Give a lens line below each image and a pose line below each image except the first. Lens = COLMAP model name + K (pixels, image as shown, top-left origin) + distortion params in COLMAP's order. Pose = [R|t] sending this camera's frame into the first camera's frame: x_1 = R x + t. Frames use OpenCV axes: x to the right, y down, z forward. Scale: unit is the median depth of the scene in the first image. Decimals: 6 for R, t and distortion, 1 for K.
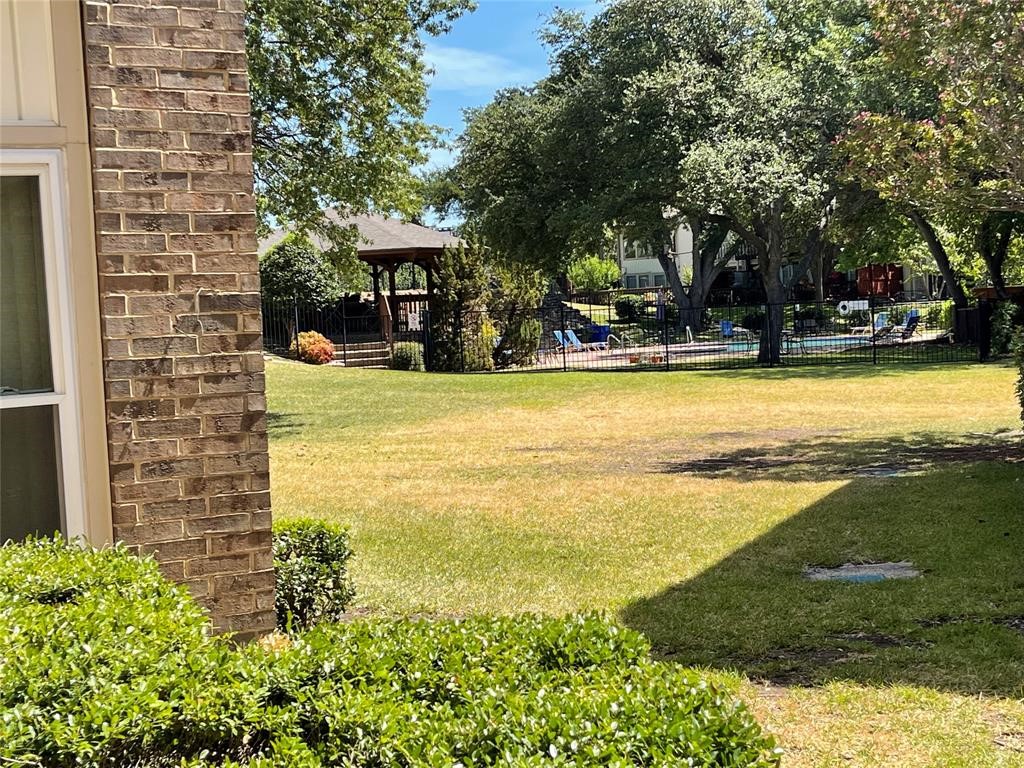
lens RADIAL K [[1640.0, 0, 524.1], [0, 1640.0, 395.8], [0, 0, 1]] dist [0.084862, 0.000000]
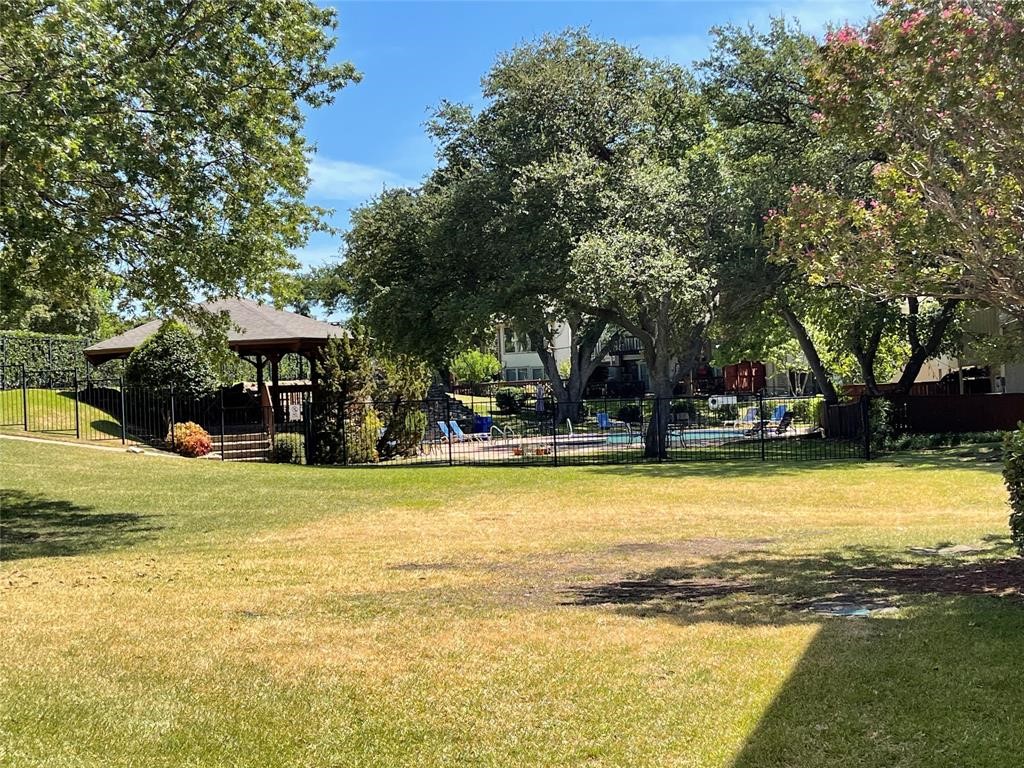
lens RADIAL K [[1491.2, 0, 517.0], [0, 1491.2, 359.6], [0, 0, 1]] dist [0.154049, 0.000000]
pose [[0.997301, 0.011038, 0.072592, -0.000815], [-0.005238, 0.996812, -0.079620, -0.007566], [-0.073239, 0.079025, 0.994179, 0.116935]]
